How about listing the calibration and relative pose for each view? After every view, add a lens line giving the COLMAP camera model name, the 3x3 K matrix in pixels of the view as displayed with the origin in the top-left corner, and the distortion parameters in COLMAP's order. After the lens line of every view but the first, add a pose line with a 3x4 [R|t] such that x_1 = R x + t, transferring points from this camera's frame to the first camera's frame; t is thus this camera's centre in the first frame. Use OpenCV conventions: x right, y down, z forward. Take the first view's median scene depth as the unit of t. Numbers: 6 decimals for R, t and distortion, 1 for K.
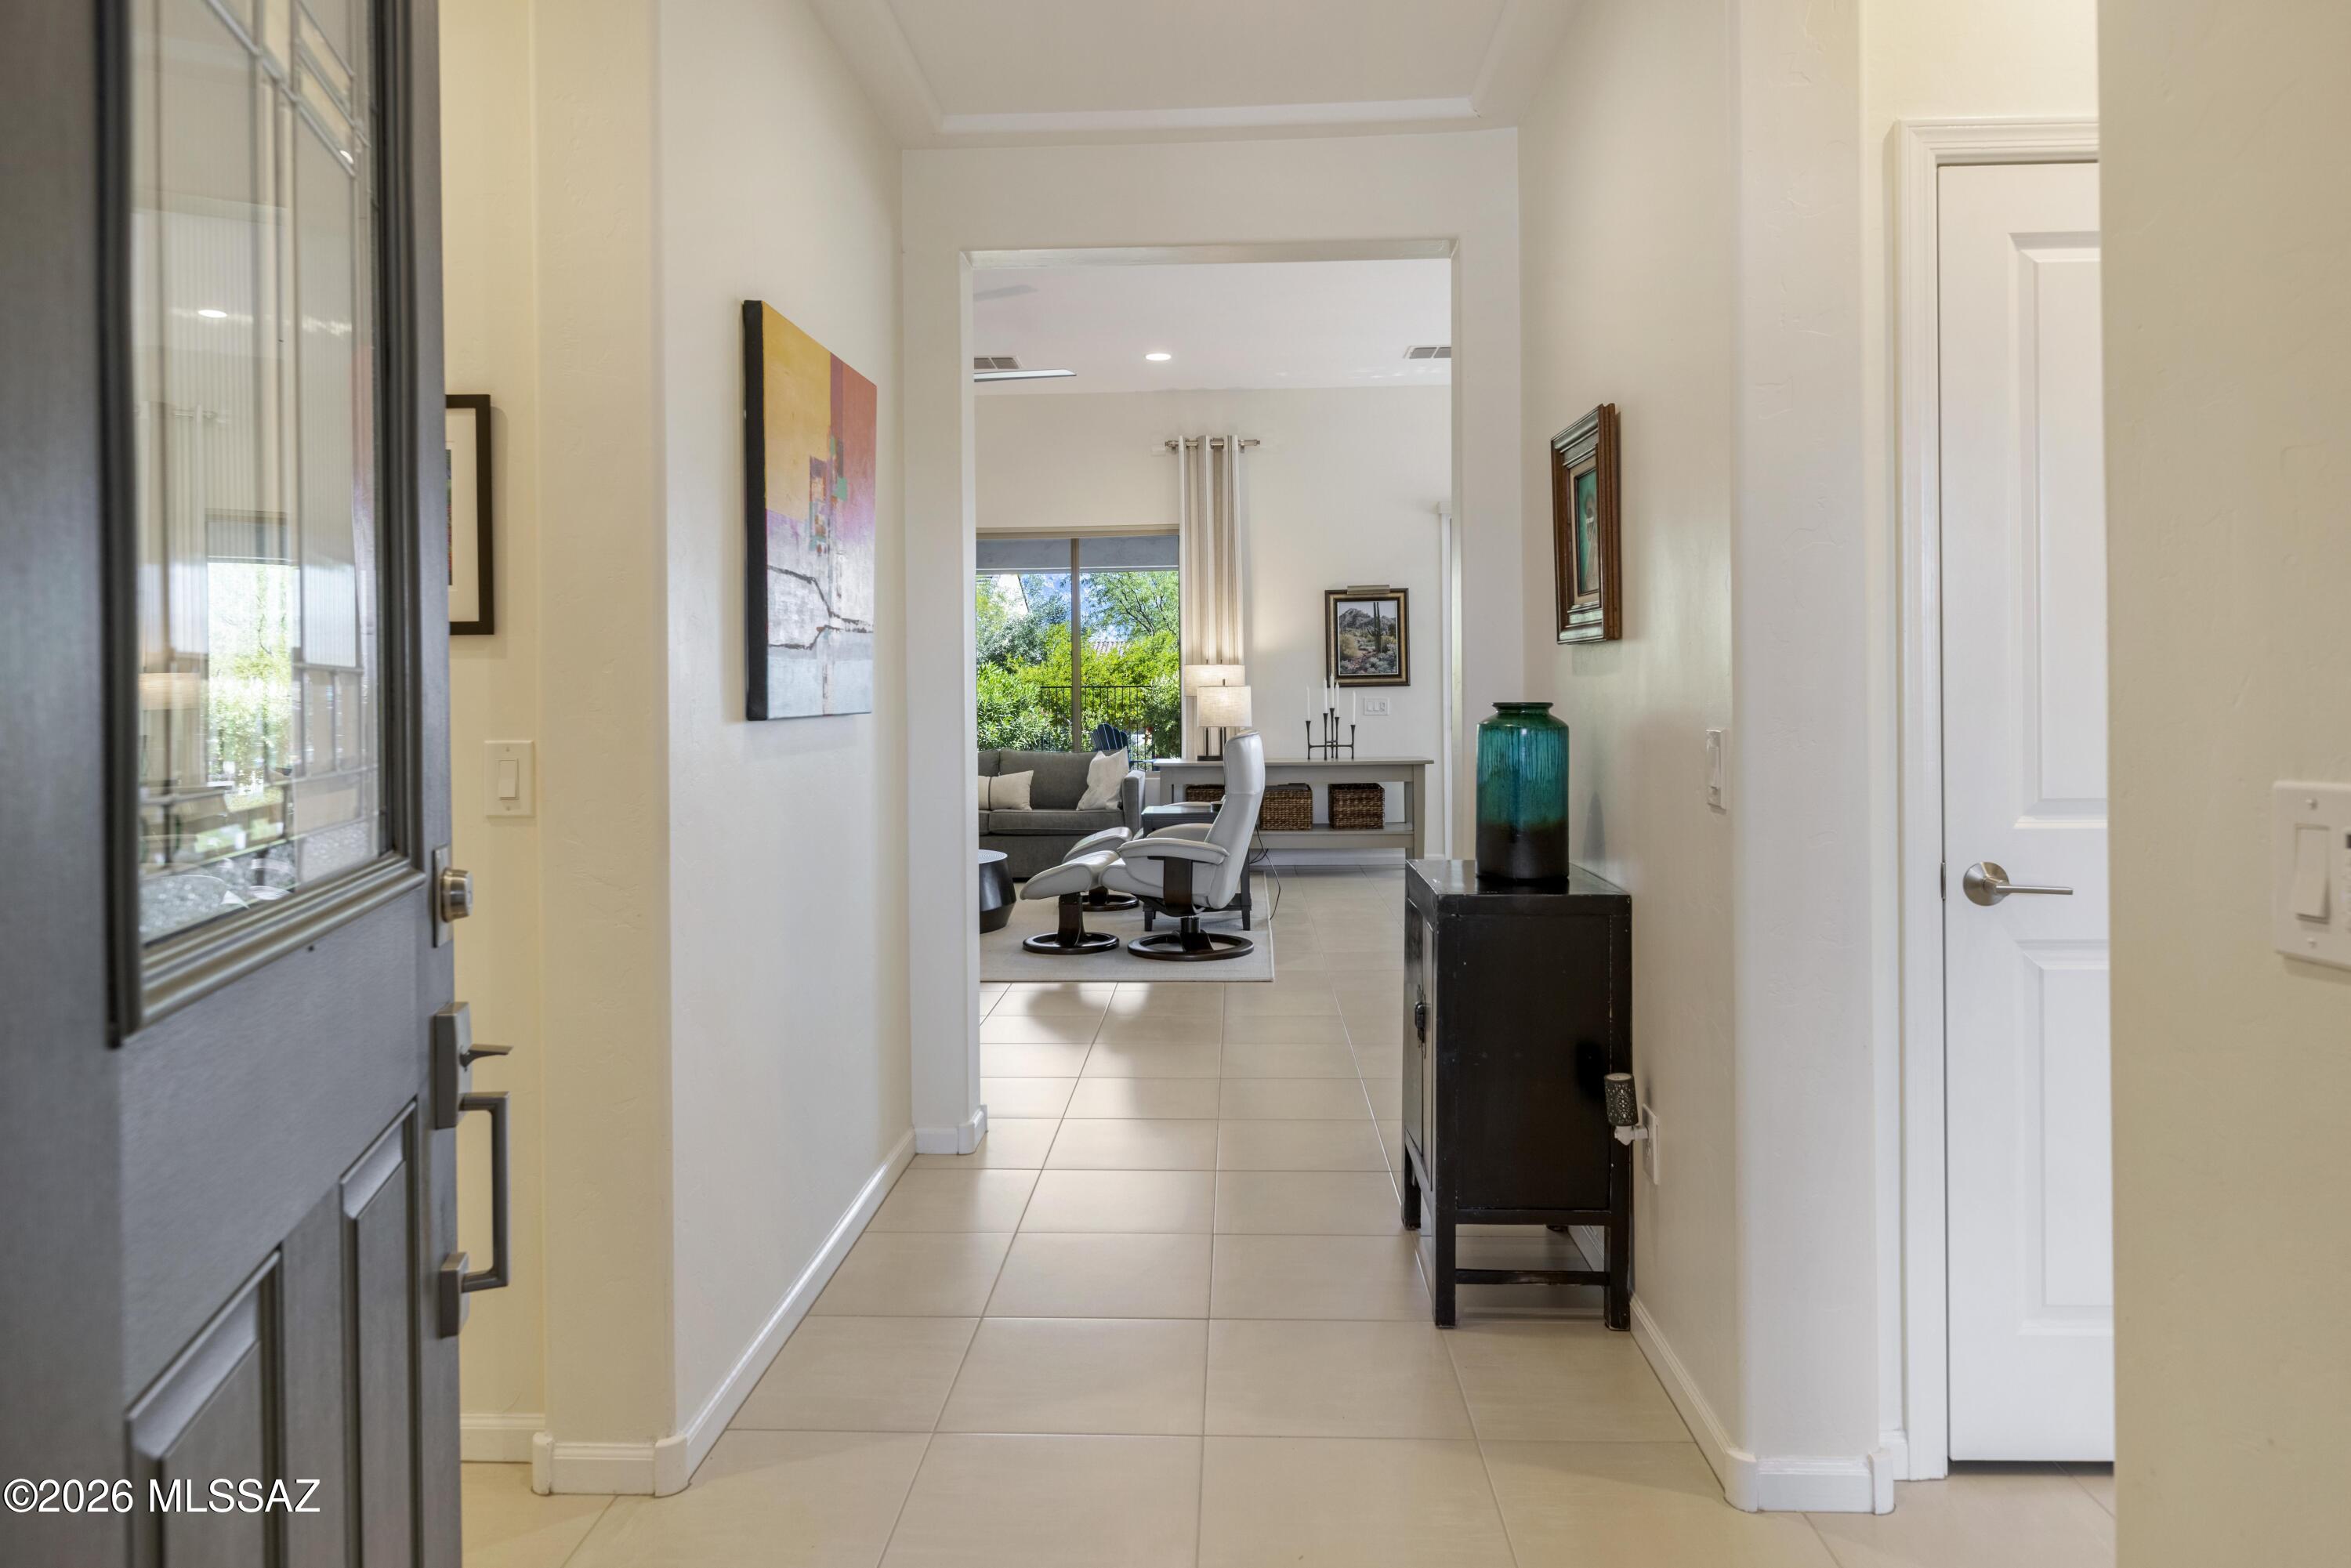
lens RADIAL K [[1459.1, 0, 1188.2], [0, 1459.1, 723.1], [0, 0, 1]] dist [0.000315, 0.000006]
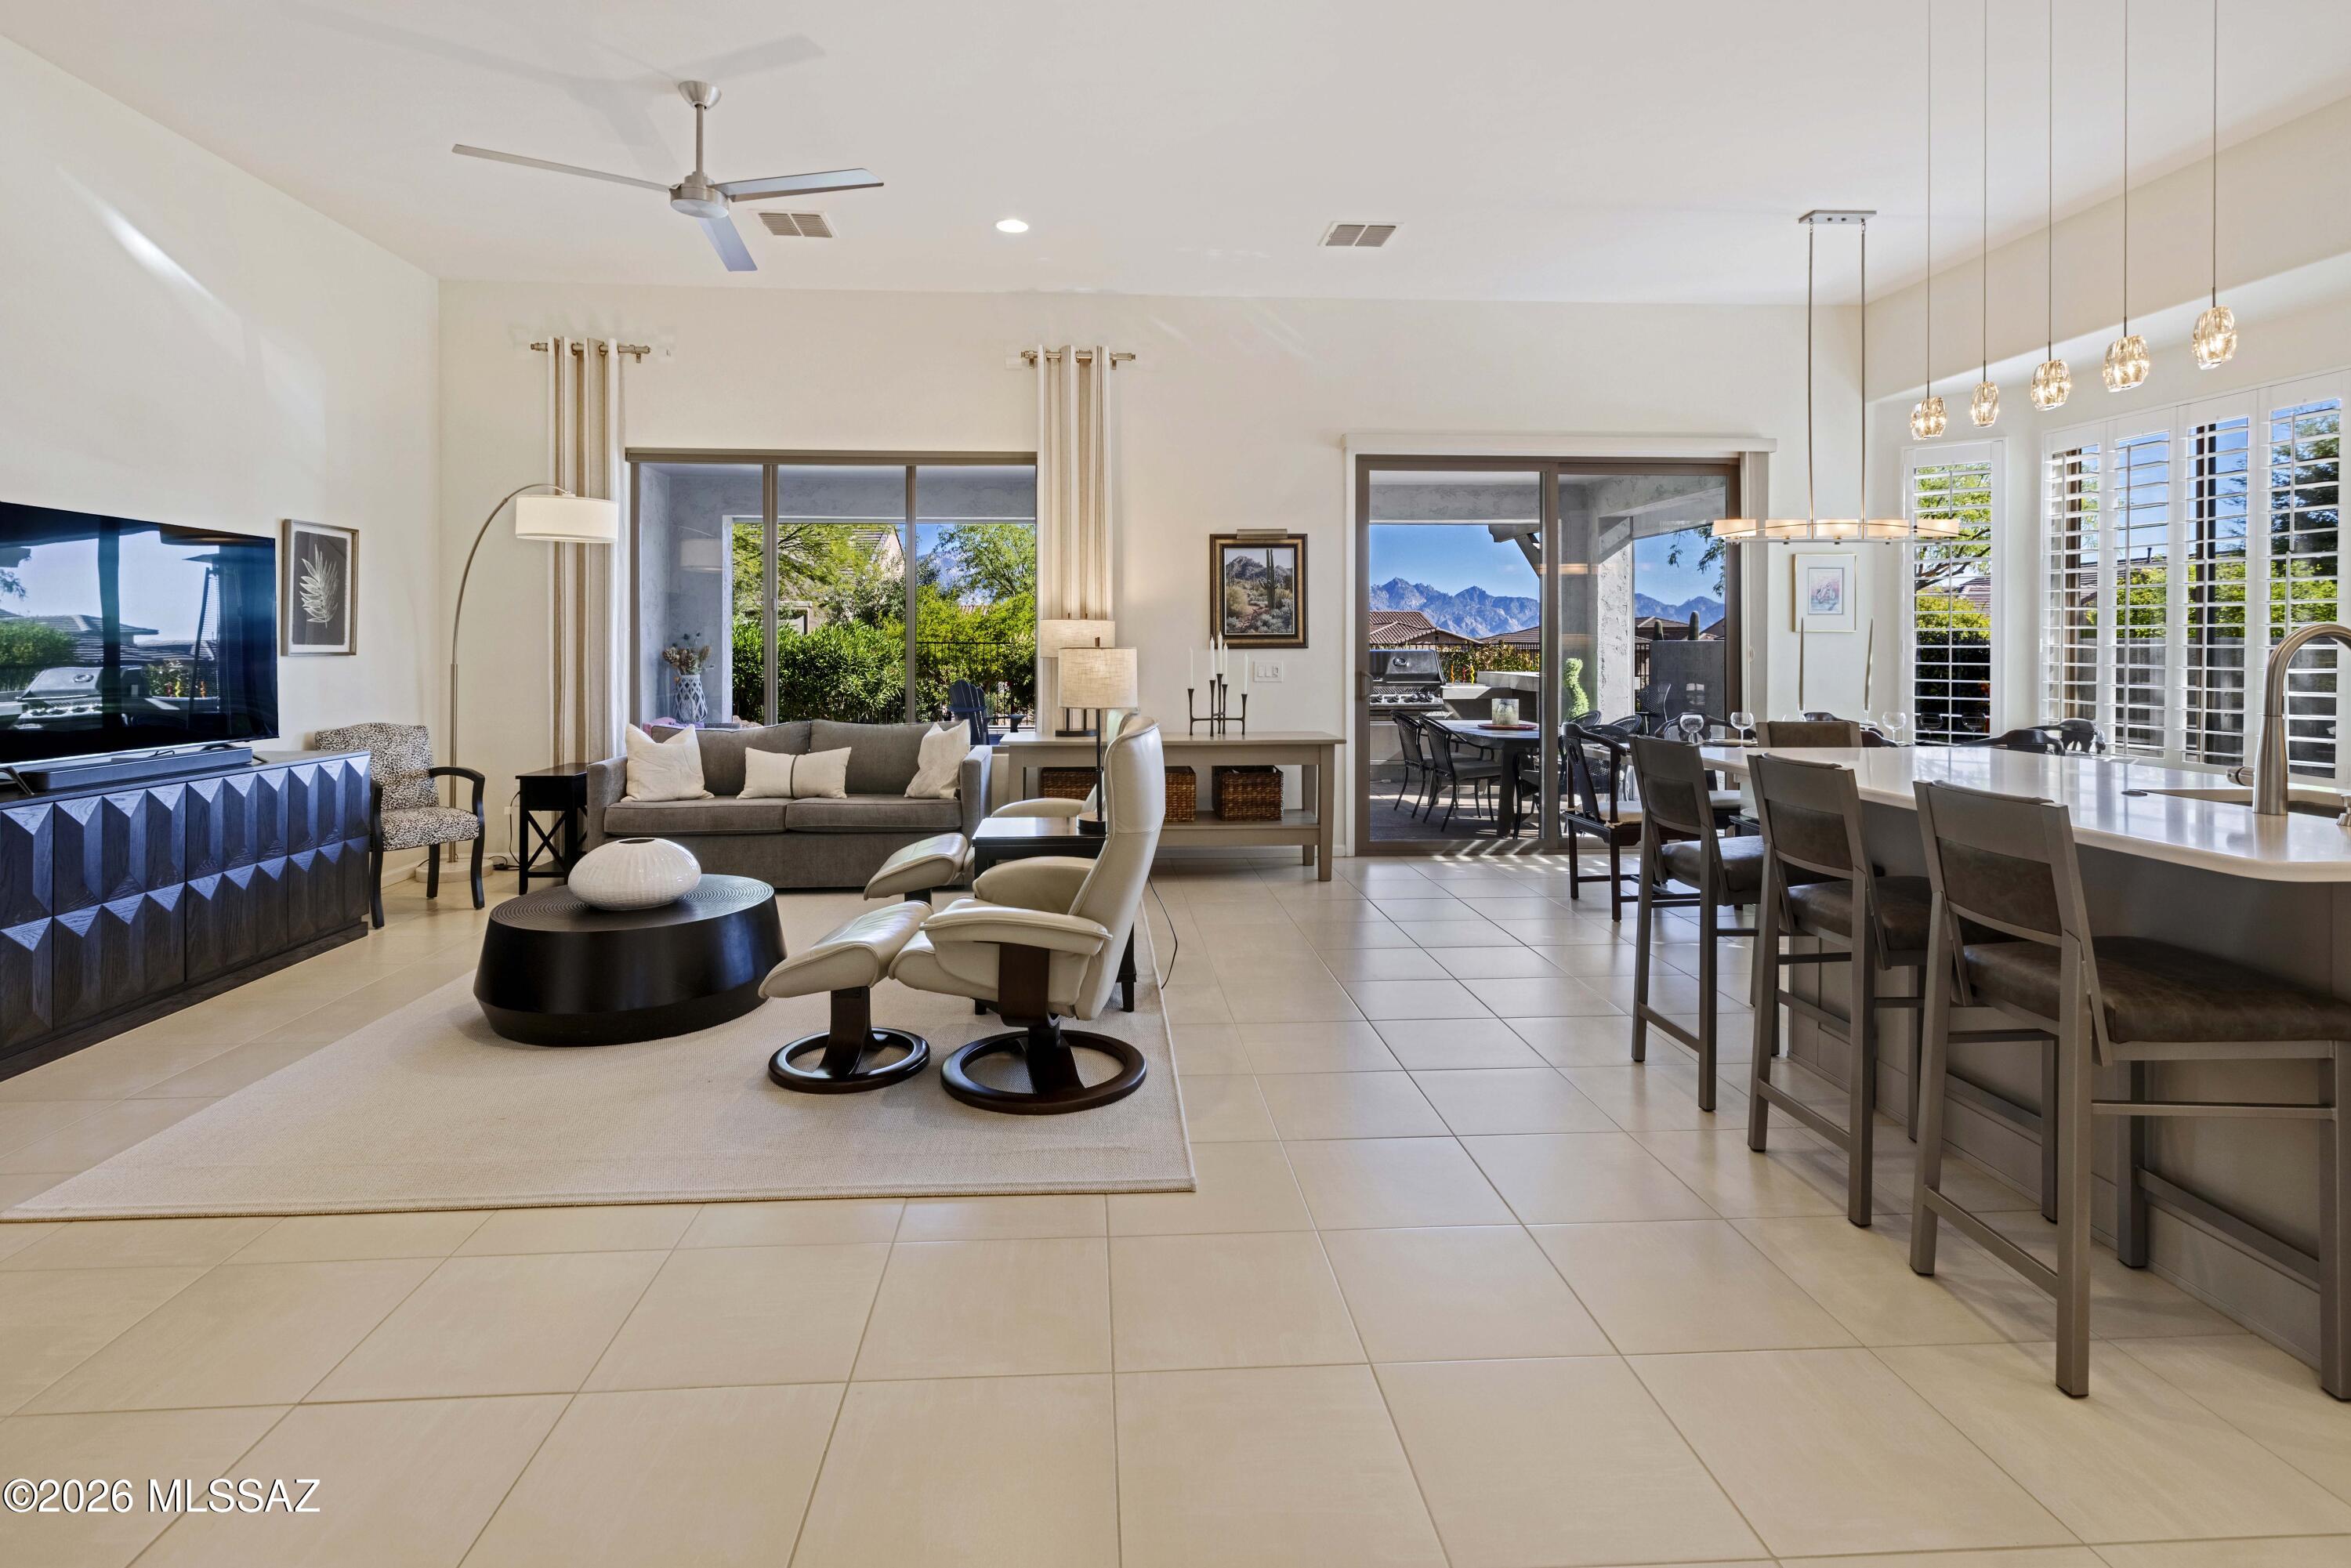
lens RADIAL K [[1126.0, 0, 1152.7], [0, 1126.0, 647.4], [0, 0, 1]] dist [-0.000365, 0.000430]
pose [[0.995433, 0.013074, 0.094560, 0.000023], [-0.011035, 0.999696, -0.022050, -0.010574], [-0.094819, 0.020905, 0.995275, 0.356186]]
